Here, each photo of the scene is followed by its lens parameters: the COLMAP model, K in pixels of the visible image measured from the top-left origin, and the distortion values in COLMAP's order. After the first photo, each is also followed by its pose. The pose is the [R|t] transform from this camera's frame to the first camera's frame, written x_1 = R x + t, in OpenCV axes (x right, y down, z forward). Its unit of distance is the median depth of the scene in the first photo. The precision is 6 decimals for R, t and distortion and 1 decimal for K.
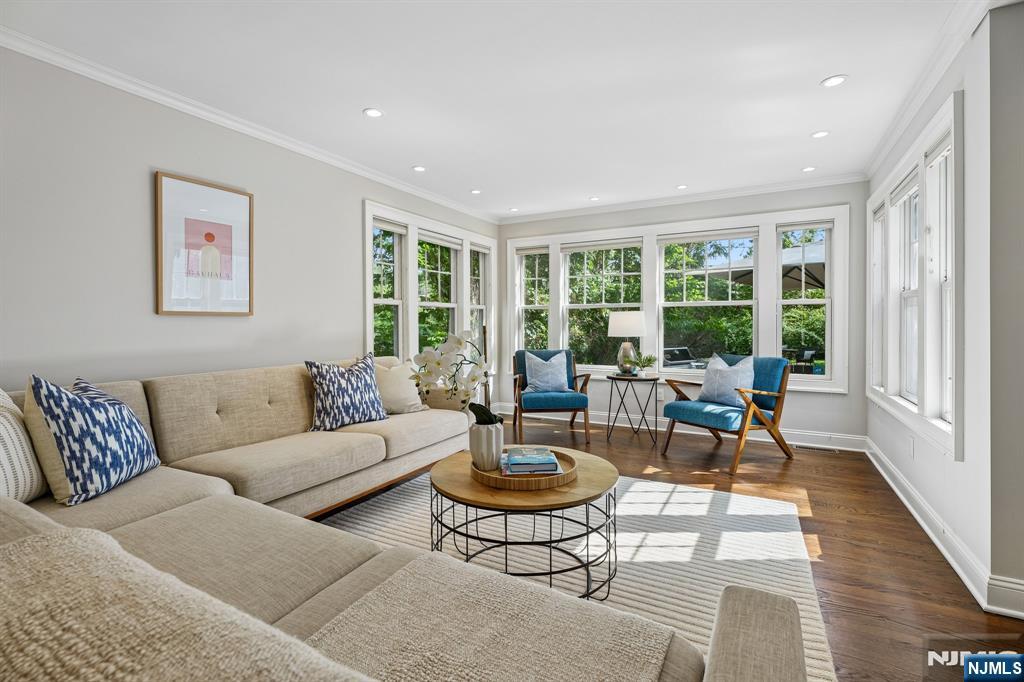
lens RADIAL K [[462.2, 0, 513.5], [0, 462.2, 331.9], [0, 0, 1]] dist [-0.007949, 0.004008]
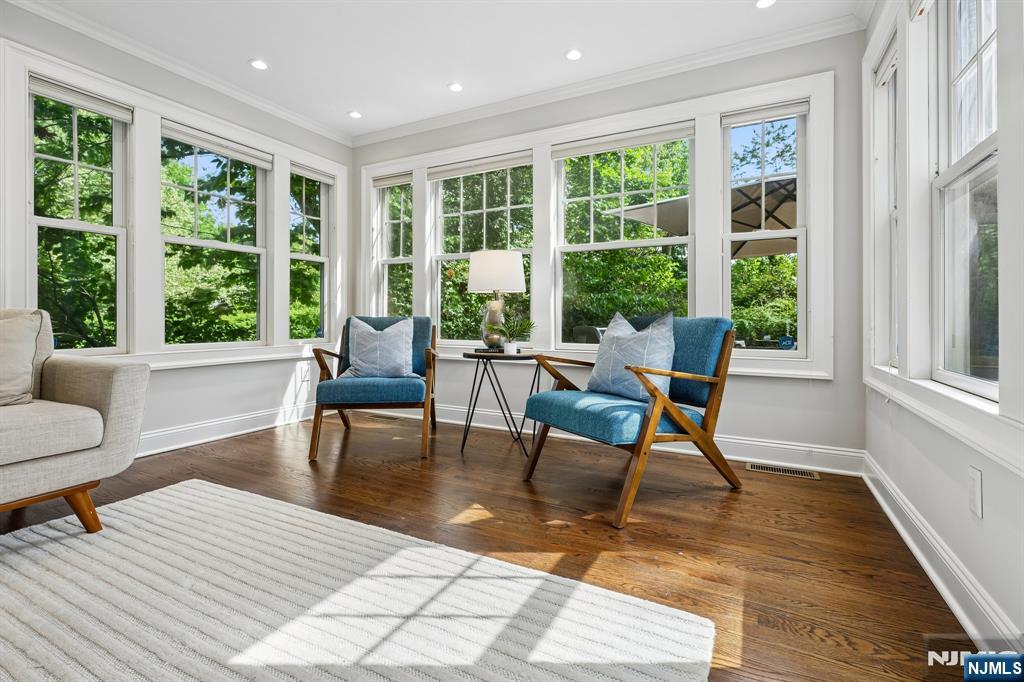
lens RADIAL K [[462.2, 0, 512.1], [0, 462.2, 320.5], [0, 0, 1]] dist [-0.007949, 0.004008]
pose [[0.999899, 0.009744, 0.010347, 0.304097], [-0.009513, 0.999709, -0.022186, 0.074140], [-0.010560, 0.022085, 0.999700, 0.407483]]
